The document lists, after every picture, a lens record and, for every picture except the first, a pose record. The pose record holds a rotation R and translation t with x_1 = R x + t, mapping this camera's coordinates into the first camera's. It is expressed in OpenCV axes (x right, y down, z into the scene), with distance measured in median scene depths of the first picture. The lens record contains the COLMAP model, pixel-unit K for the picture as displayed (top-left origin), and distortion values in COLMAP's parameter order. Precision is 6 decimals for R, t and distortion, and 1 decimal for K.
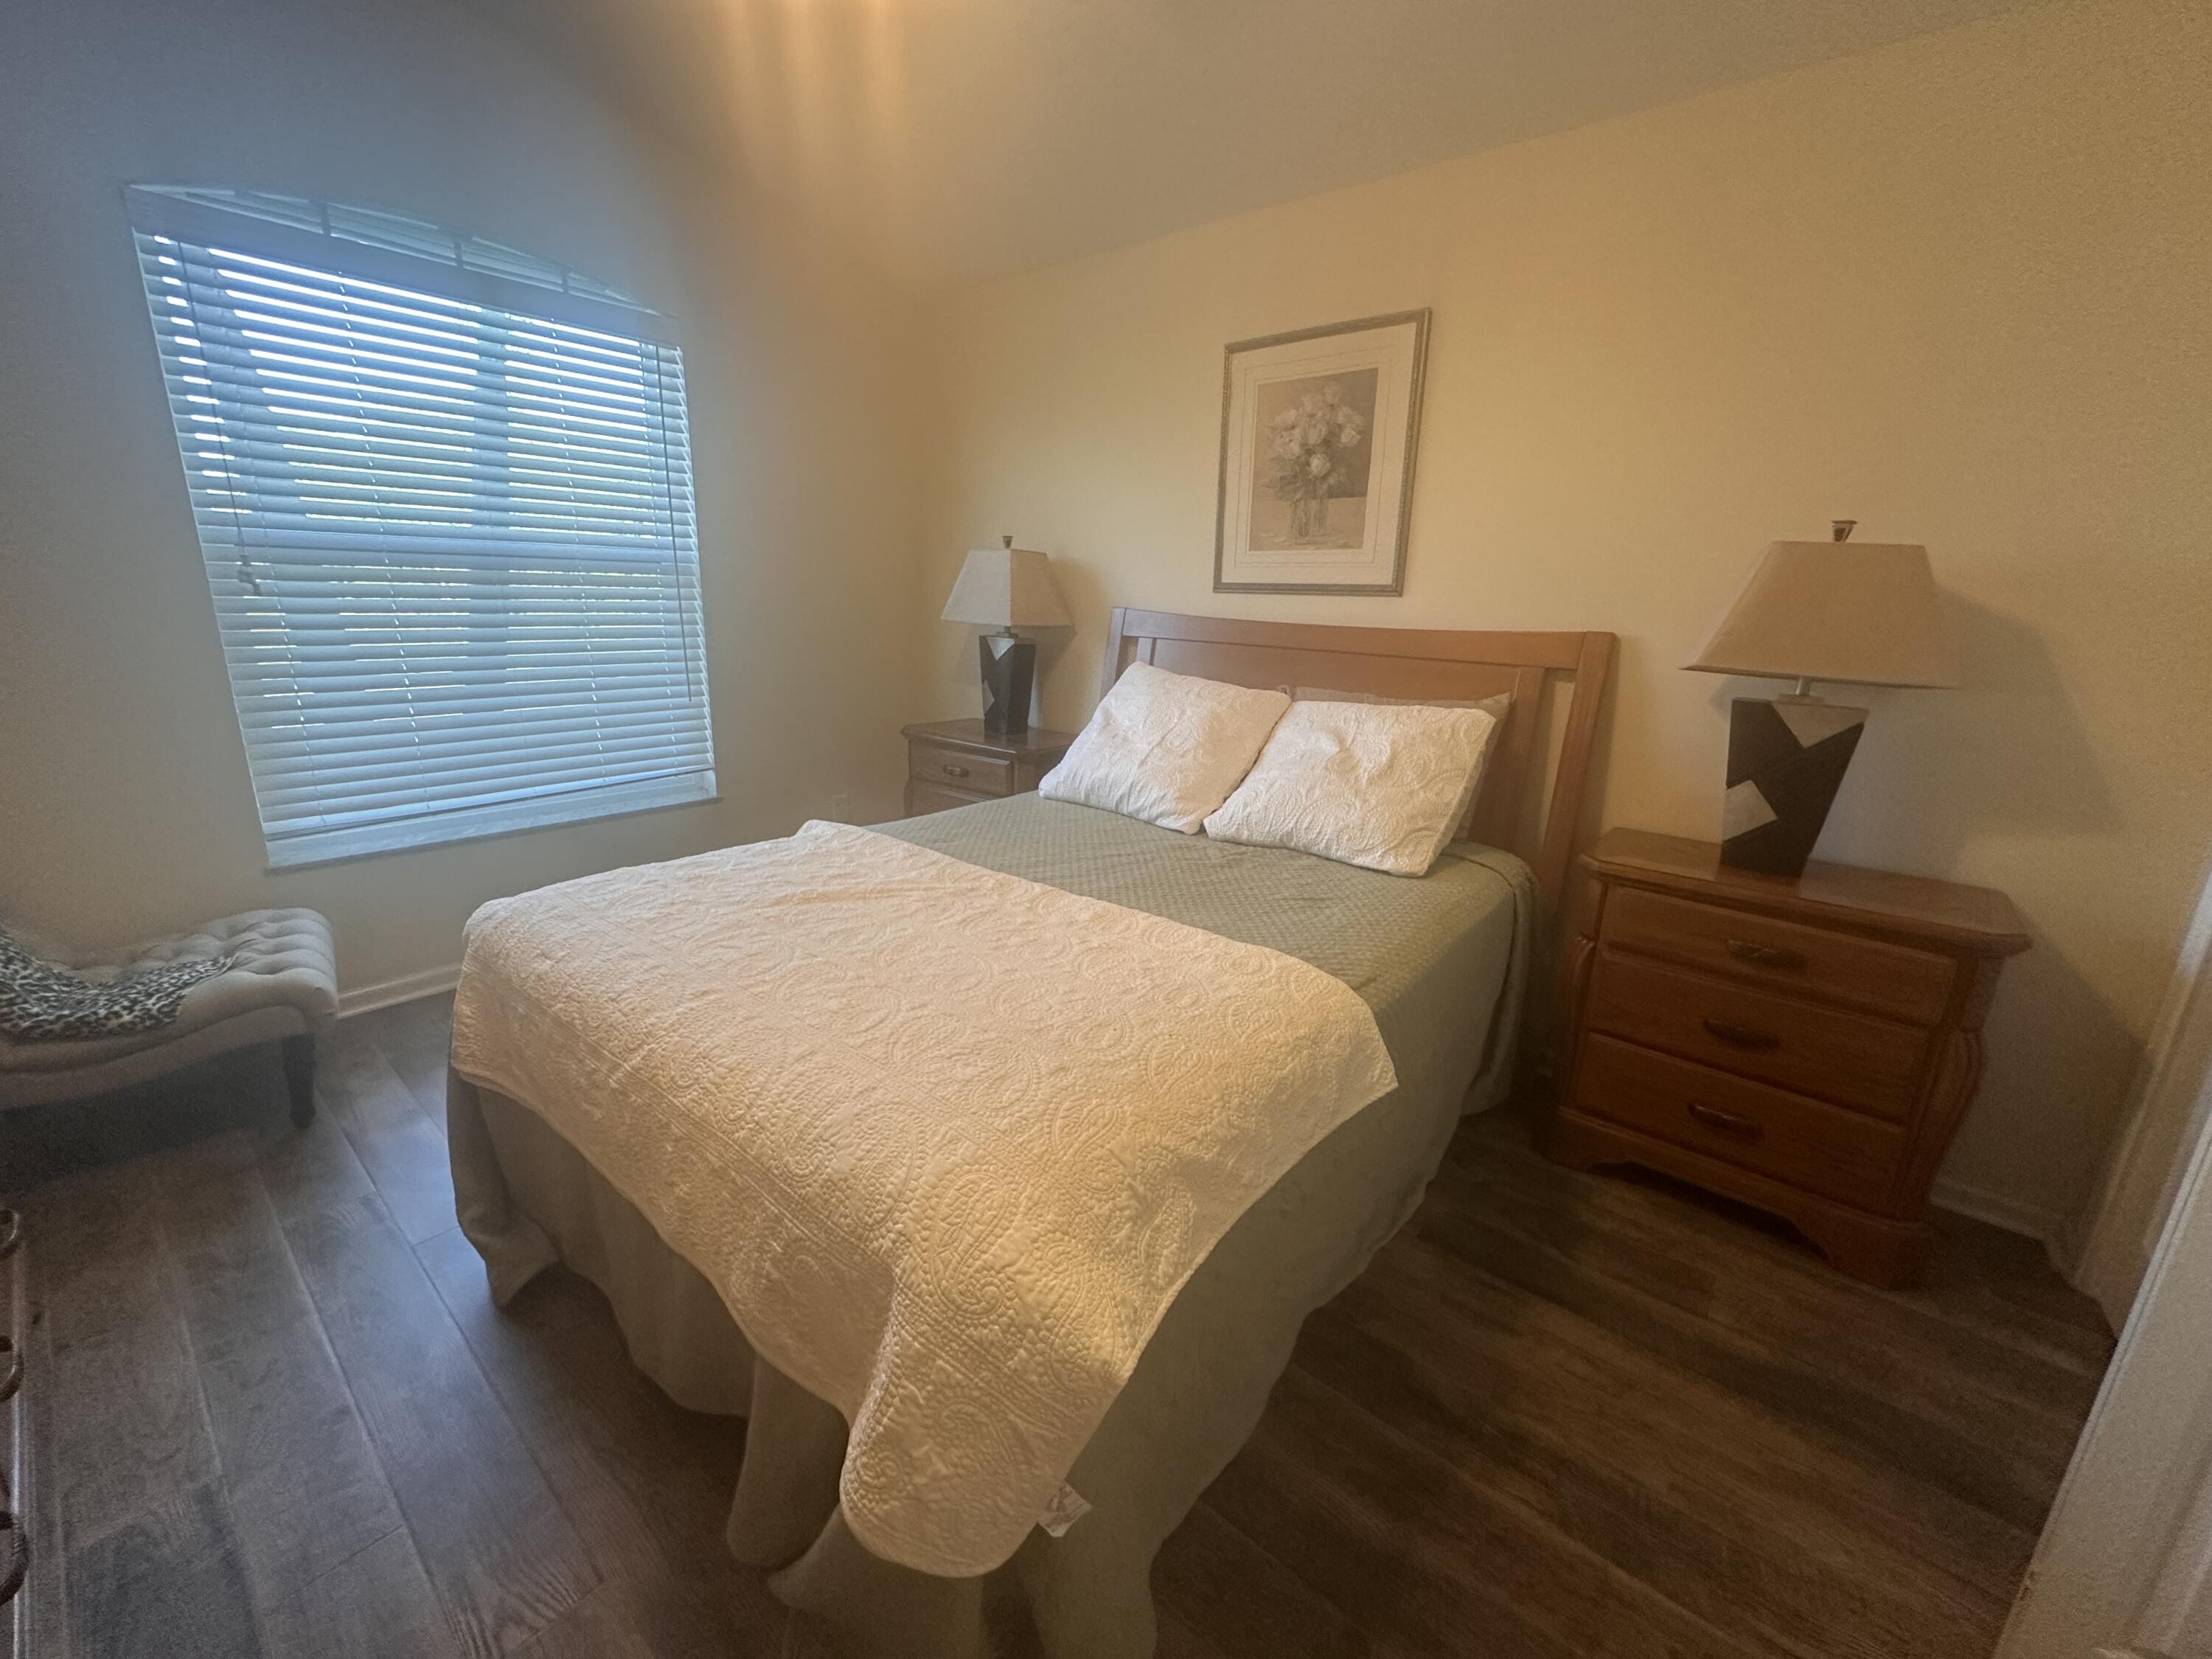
lens RADIAL K [[890.3, 0, 1106.0], [0, 890.3, 829.5], [0, 0, 1]] dist [0.002065, -0.000053]
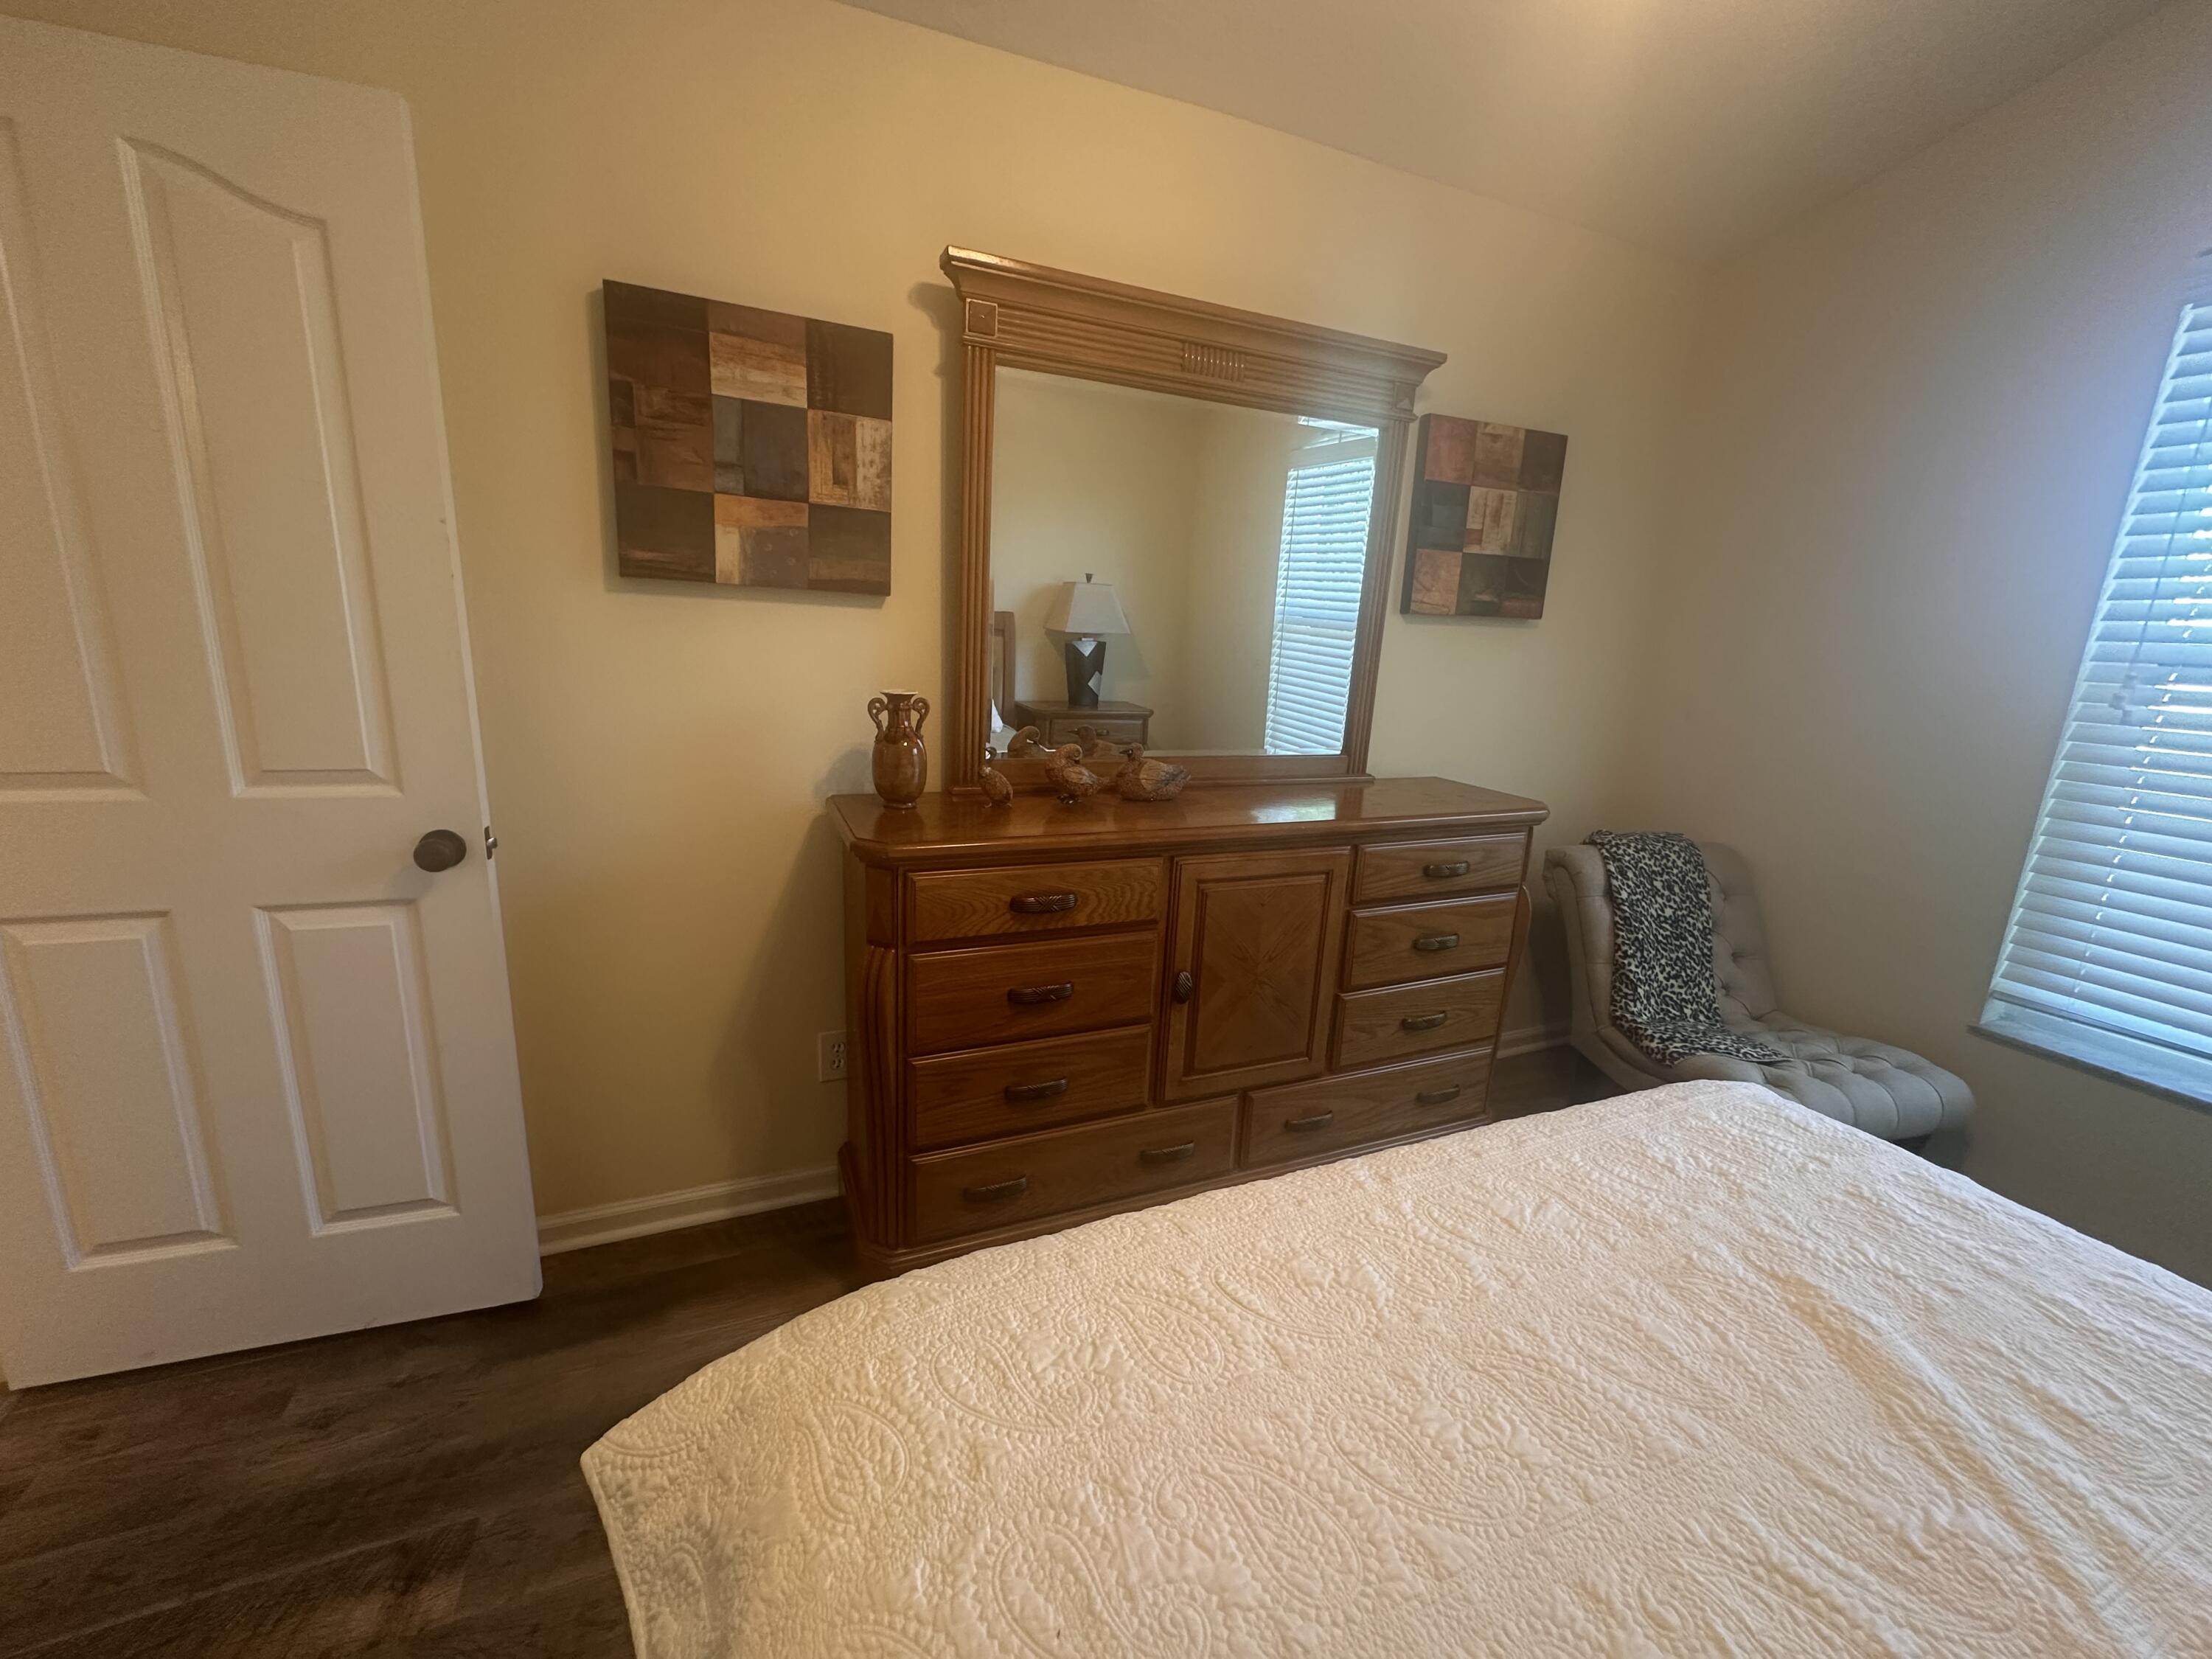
lens RADIAL K [[890.3, 0, 1106.0], [0, 890.3, 829.5], [0, 0, 1]] dist [0.002065, -0.000053]
pose [[-0.444444, 0.151522, -0.882899, 0.219446], [-0.291075, 0.907684, 0.302301, -0.185874], [0.847198, 0.391346, -0.359310, 0.666881]]
